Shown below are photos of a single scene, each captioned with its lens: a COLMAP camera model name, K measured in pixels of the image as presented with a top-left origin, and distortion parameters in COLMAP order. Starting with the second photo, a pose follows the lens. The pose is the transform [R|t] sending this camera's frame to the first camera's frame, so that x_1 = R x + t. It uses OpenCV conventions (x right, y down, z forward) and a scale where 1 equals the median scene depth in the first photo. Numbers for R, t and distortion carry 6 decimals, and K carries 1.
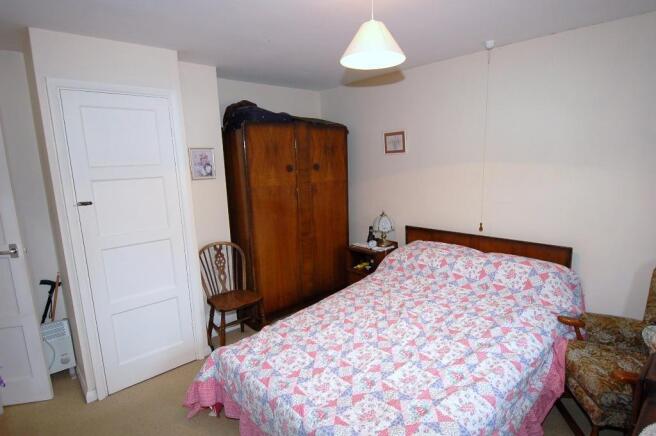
lens RADIAL K [[351.7, 0, 332.7], [0, 351.7, 219.1], [0, 0, 1]] dist [-0.002397, -0.001166]
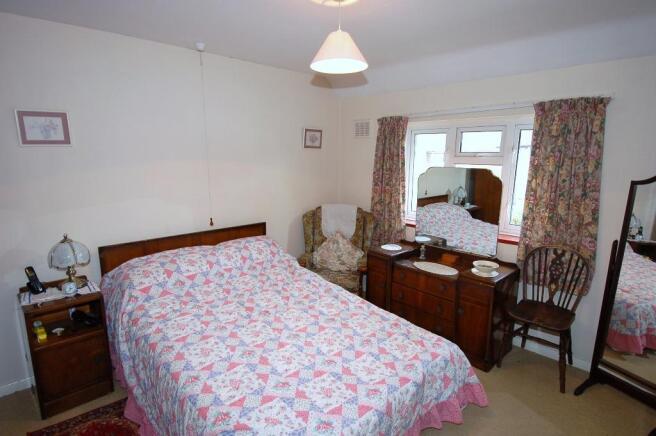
lens RADIAL K [[351.7, 0, 332.7], [0, 351.7, 219.1], [0, 0, 1]] dist [-0.002397, -0.001166]
pose [[-0.017065, -0.150609, 0.988446, -0.622262], [0.162386, 0.975048, 0.151370, -0.086076], [-0.986580, 0.163092, 0.007818, 0.641426]]
